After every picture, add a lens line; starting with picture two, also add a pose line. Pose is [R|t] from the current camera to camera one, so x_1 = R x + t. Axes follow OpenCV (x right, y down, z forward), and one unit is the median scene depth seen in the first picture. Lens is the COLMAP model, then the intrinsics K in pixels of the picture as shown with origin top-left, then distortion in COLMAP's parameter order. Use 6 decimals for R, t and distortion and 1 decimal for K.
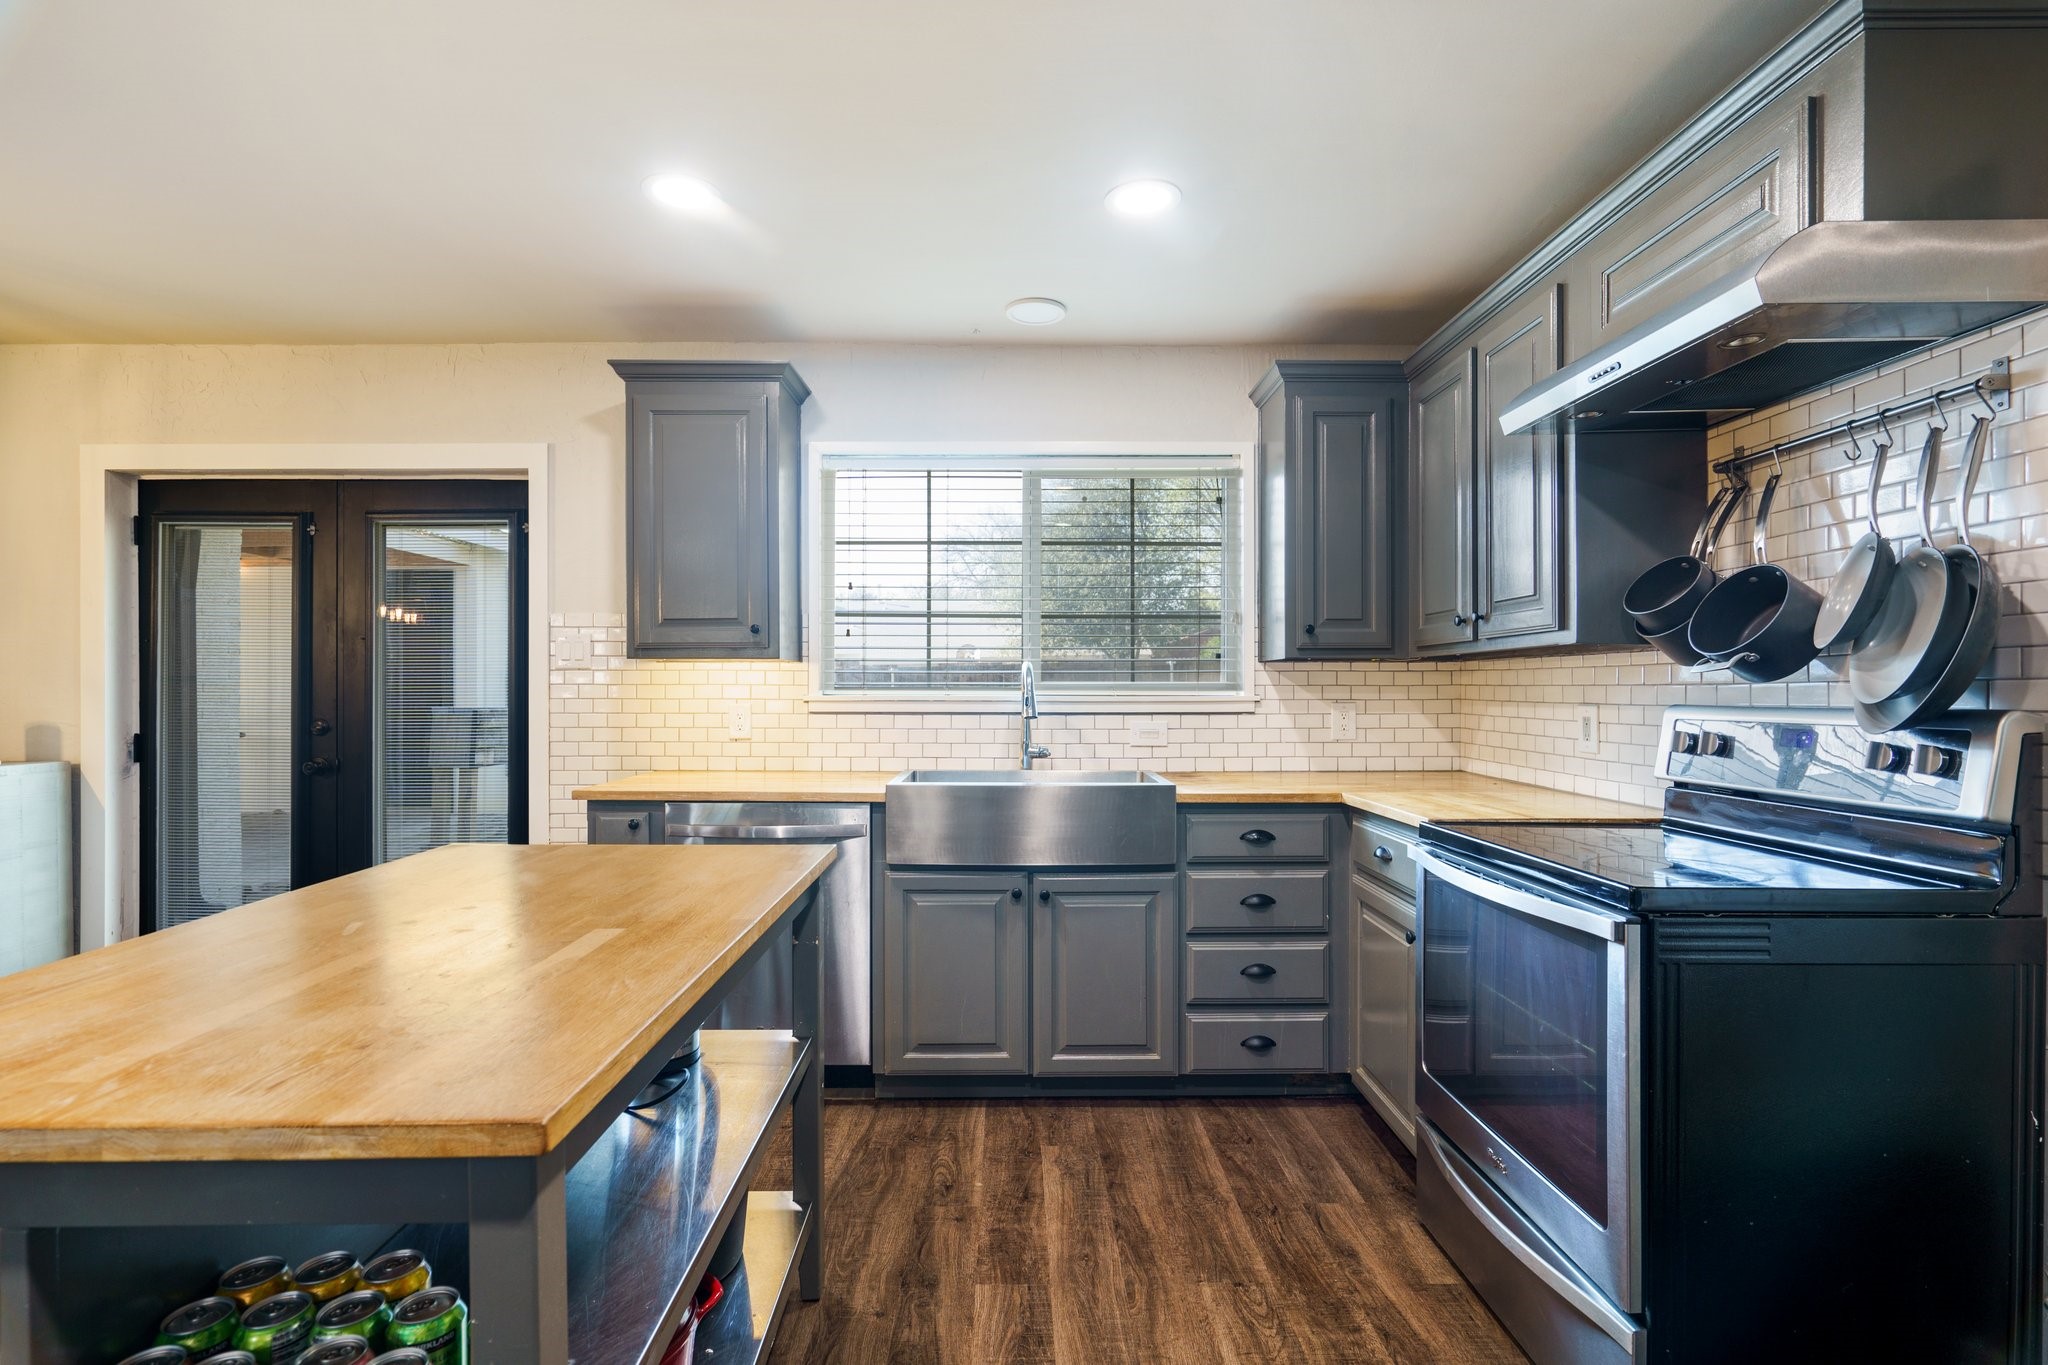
lens RADIAL K [[966.9, 0, 1049.5], [0, 966.9, 686.5], [0, 0, 1]] dist [-0.001081, 0.000006]
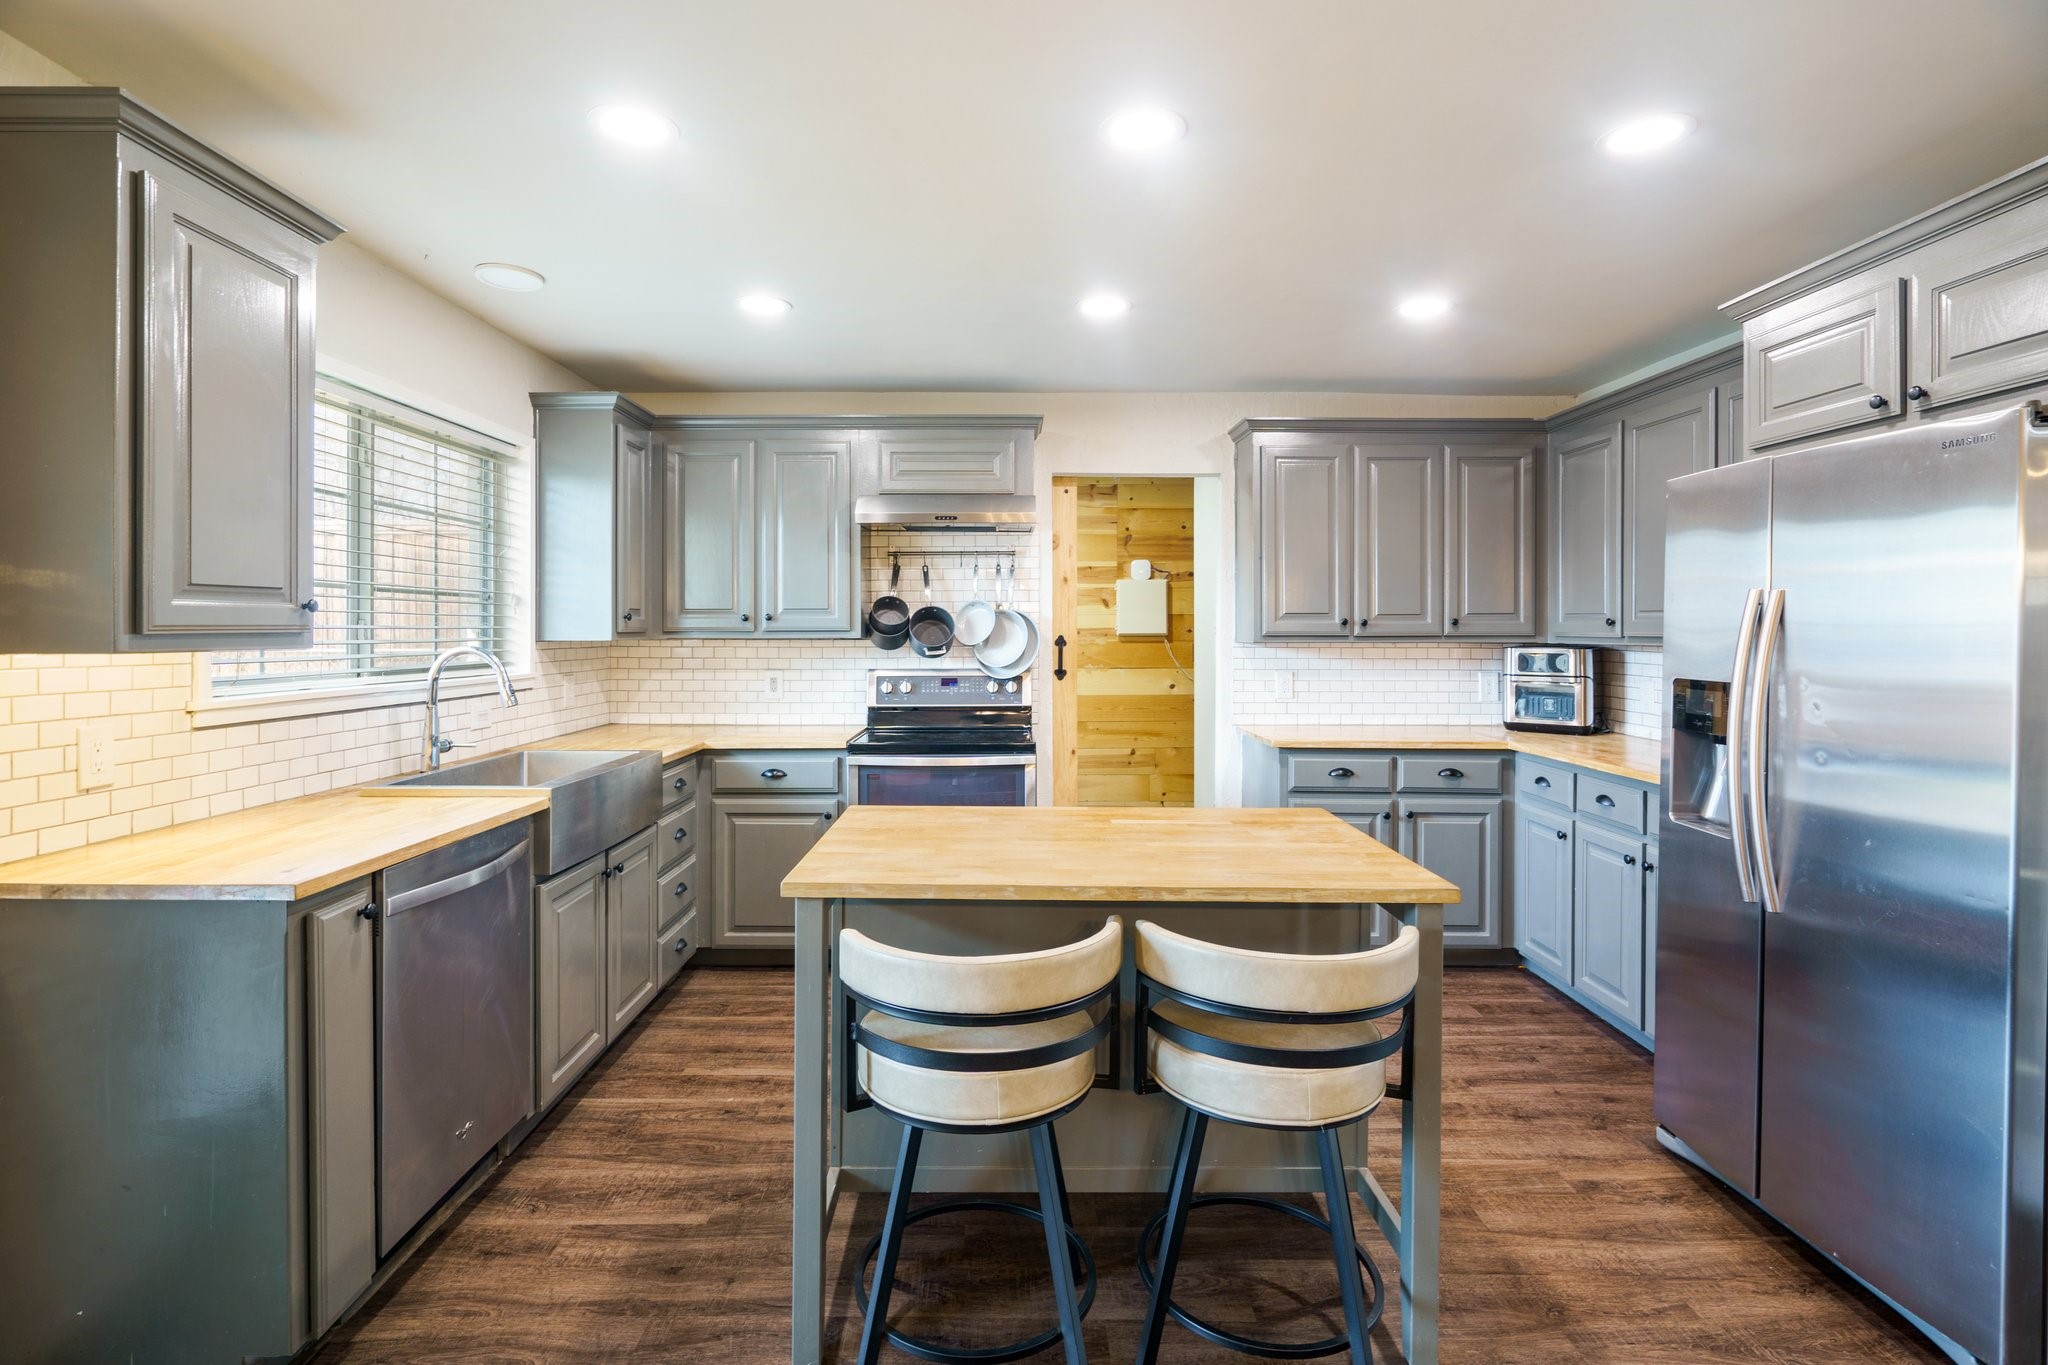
lens RADIAL K [[971.3, 0, 1005.7], [0, 971.3, 628.0], [0, 0, 1]] dist [-0.000379, 0.000242]
pose [[0.013268, 0.003476, 0.999906, -1.089033], [-0.001507, 0.999993, -0.003456, -0.046899], [-0.999911, -0.001461, 0.013273, 0.567188]]
